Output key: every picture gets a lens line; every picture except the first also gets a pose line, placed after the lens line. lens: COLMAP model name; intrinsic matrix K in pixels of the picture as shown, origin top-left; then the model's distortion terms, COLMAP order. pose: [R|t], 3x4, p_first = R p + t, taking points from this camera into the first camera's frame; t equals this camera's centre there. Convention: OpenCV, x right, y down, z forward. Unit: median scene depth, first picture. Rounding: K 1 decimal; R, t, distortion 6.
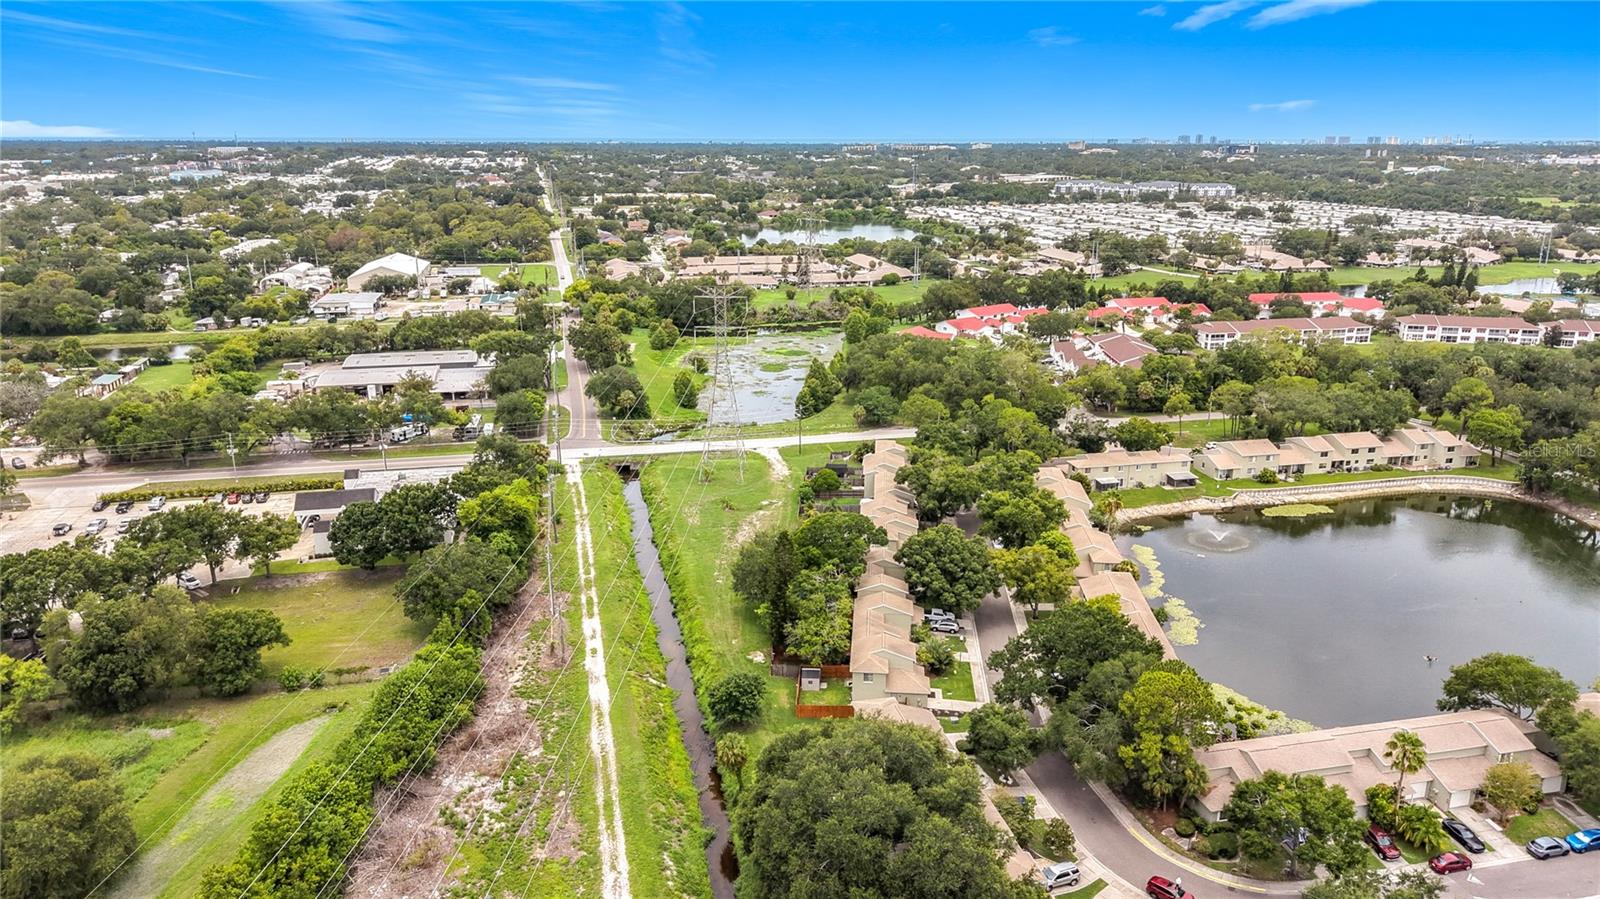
lens RADIAL K [[1084.1, 0, 799.6], [0, 1084.1, 468.2], [0, 0, 1]] dist [0.032679, -0.030270]
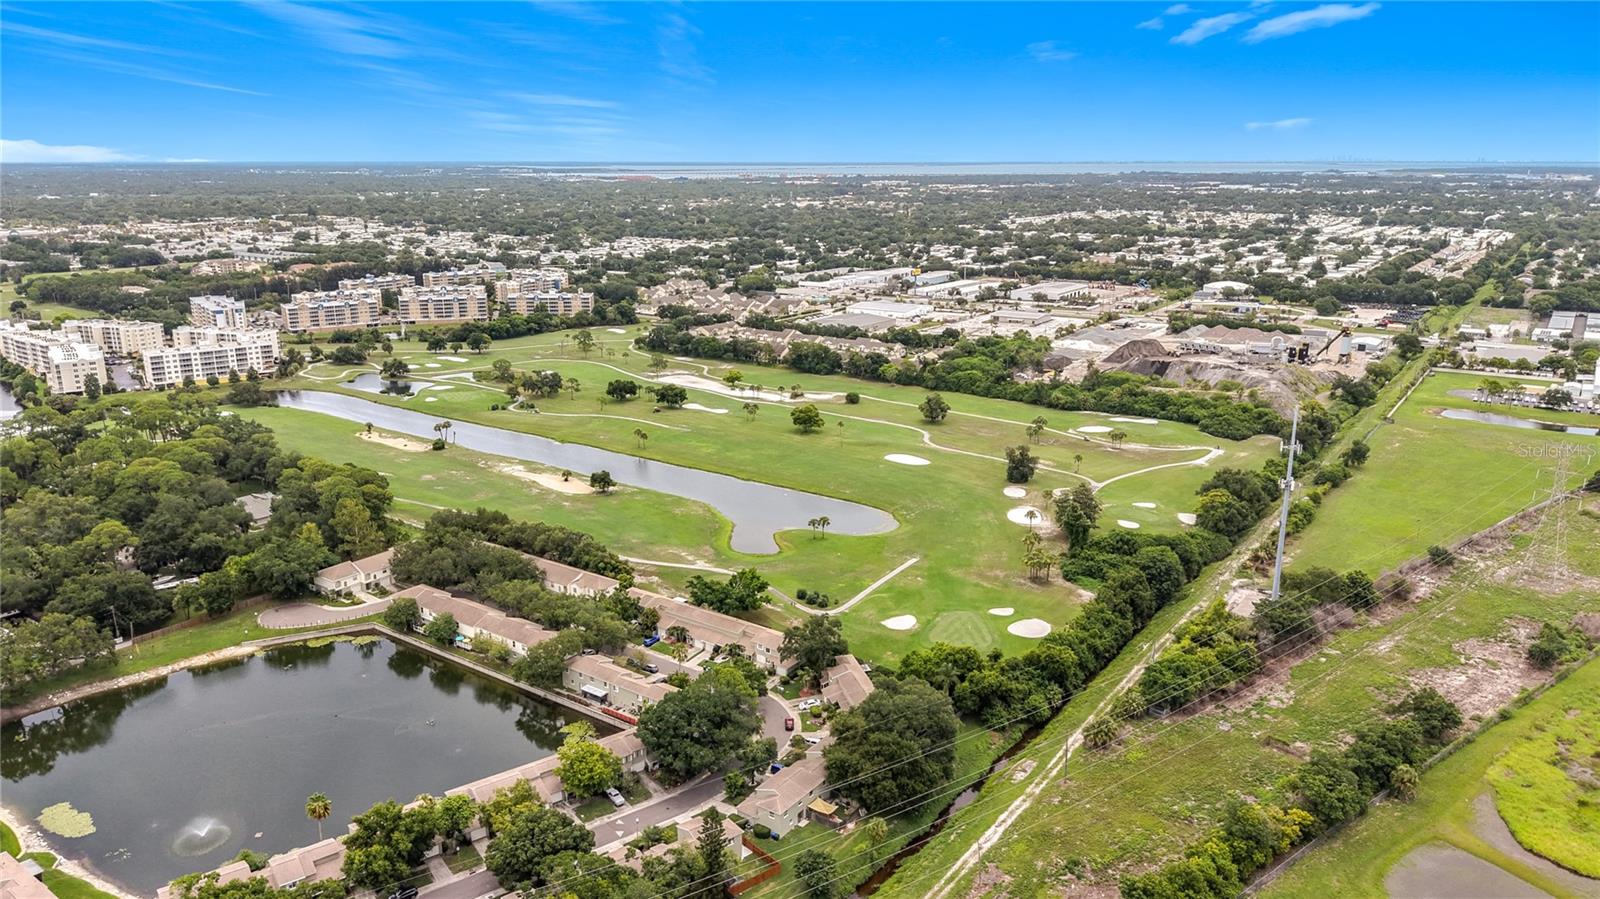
lens RADIAL K [[1084.1, 0, 799.6], [0, 1084.1, 468.2], [0, 0, 1]] dist [0.032679, -0.030270]
pose [[-0.658571, -0.201715, 0.724979, -0.494324], [0.221496, 0.868766, 0.442929, -0.435864], [-0.719182, 0.452280, -0.527465, 0.822318]]
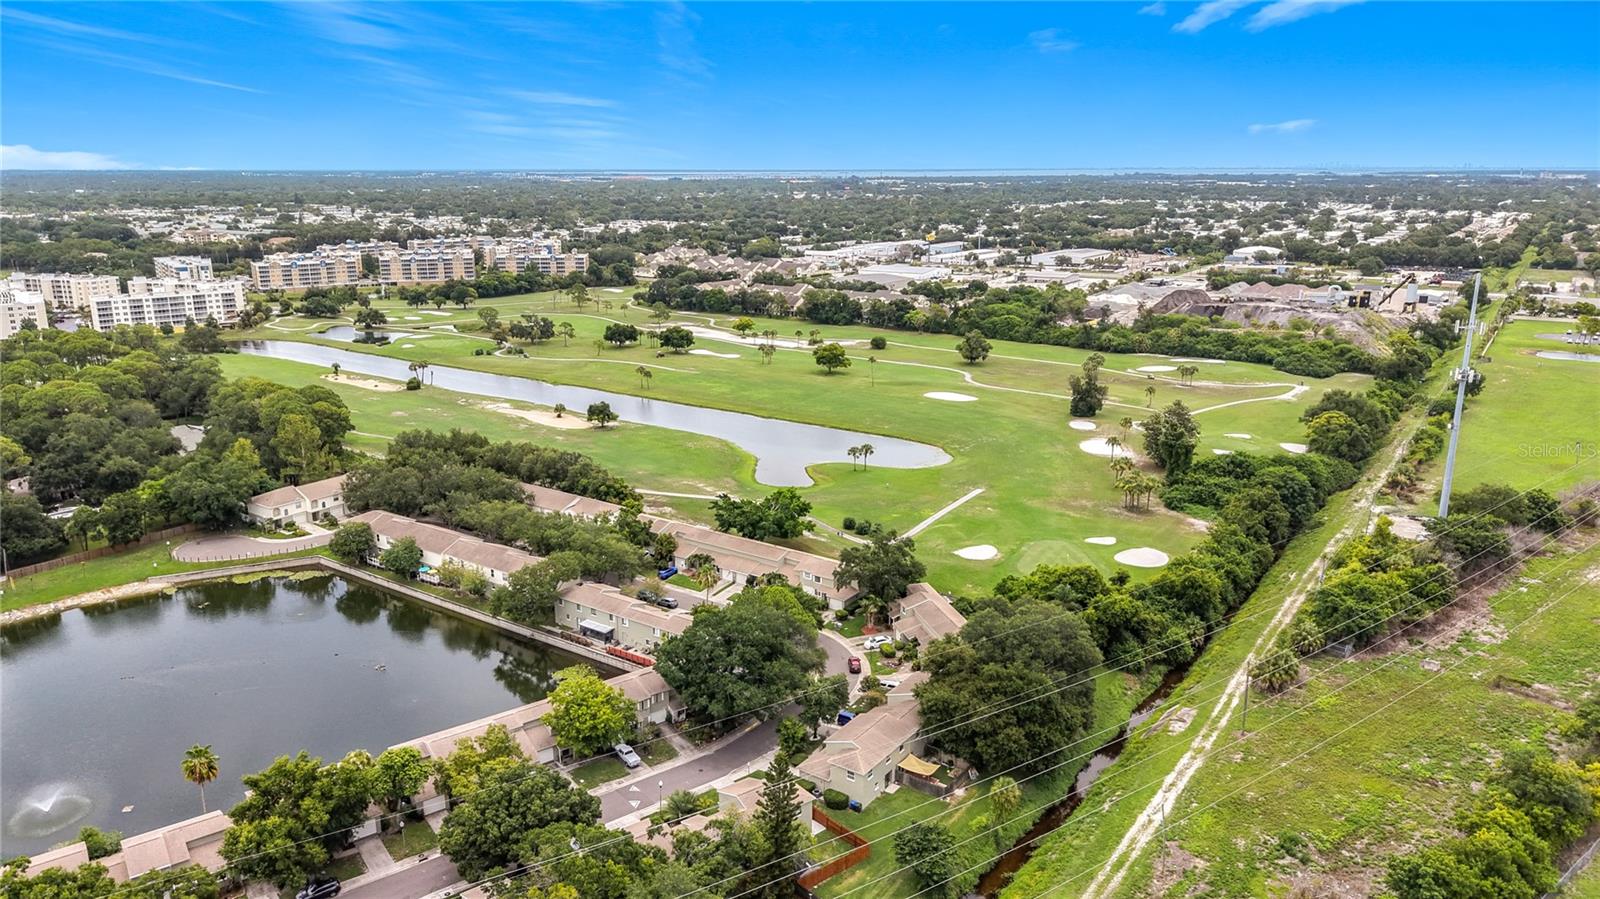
lens RADIAL K [[1084.1, 0, 799.6], [0, 1084.1, 468.2], [0, 0, 1]] dist [0.032679, -0.030270]
pose [[-0.662911, -0.196628, 0.722417, -0.316242], [0.222725, 0.869422, 0.441019, -0.263328], [-0.714802, 0.453257, -0.532556, 0.778843]]
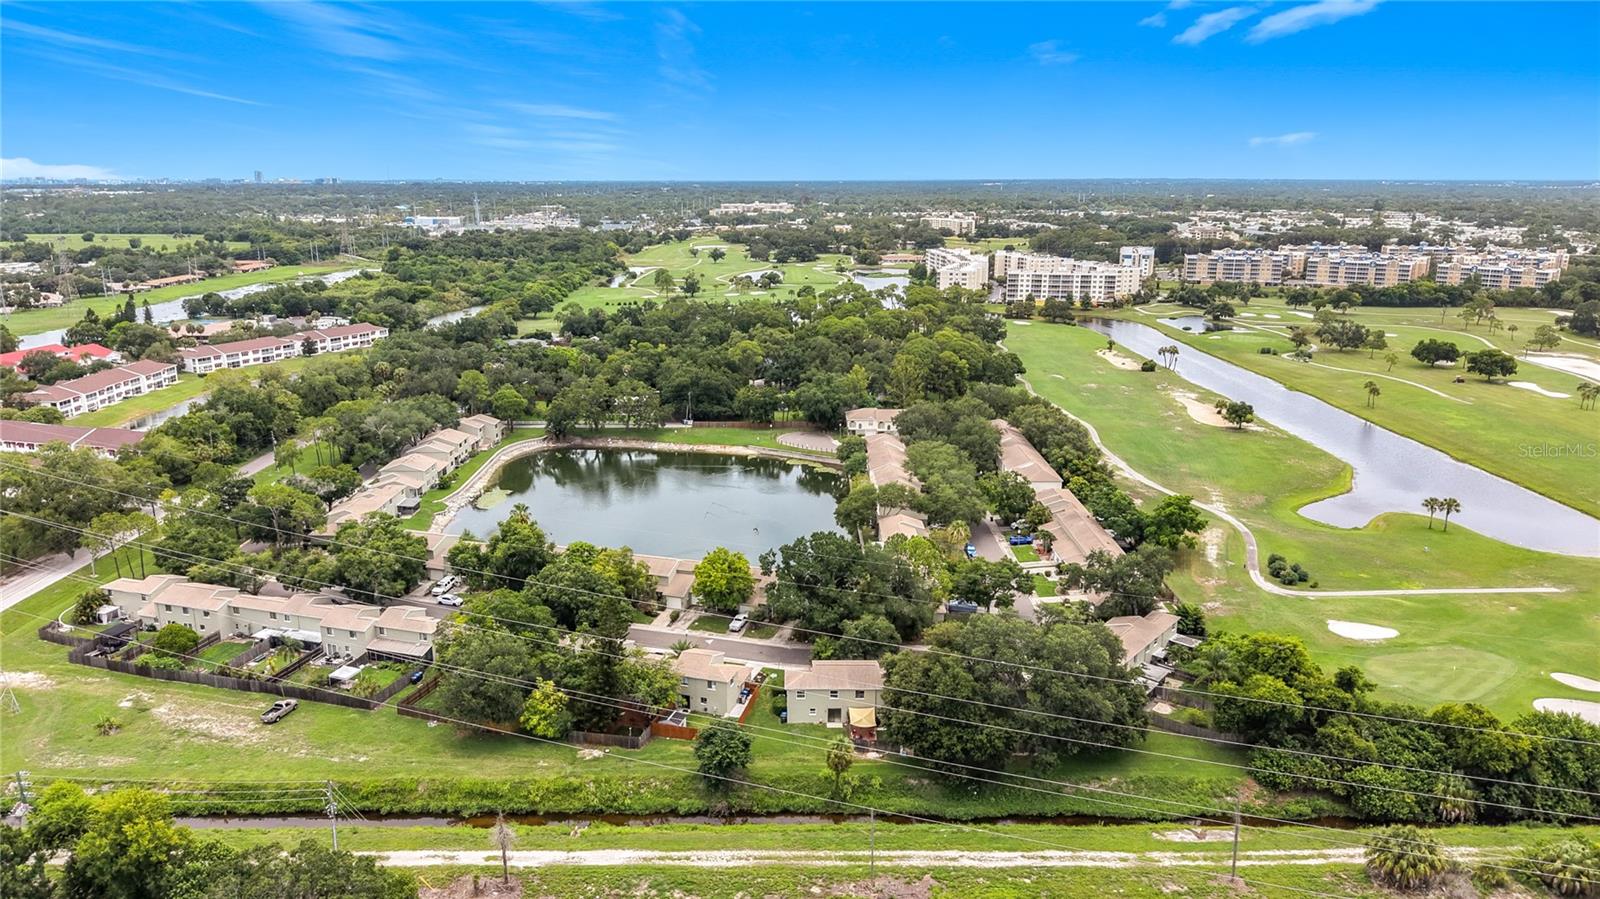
lens RADIAL K [[1087.0, 0, 797.1], [0, 1087.0, 452.8], [0, 0, 1]] dist [0.019051, -0.003054]
pose [[0.218583, -0.239559, 0.945956, -0.497771], [0.283612, 0.943147, 0.173313, -0.104225], [-0.933695, 0.230401, 0.274098, 0.339946]]
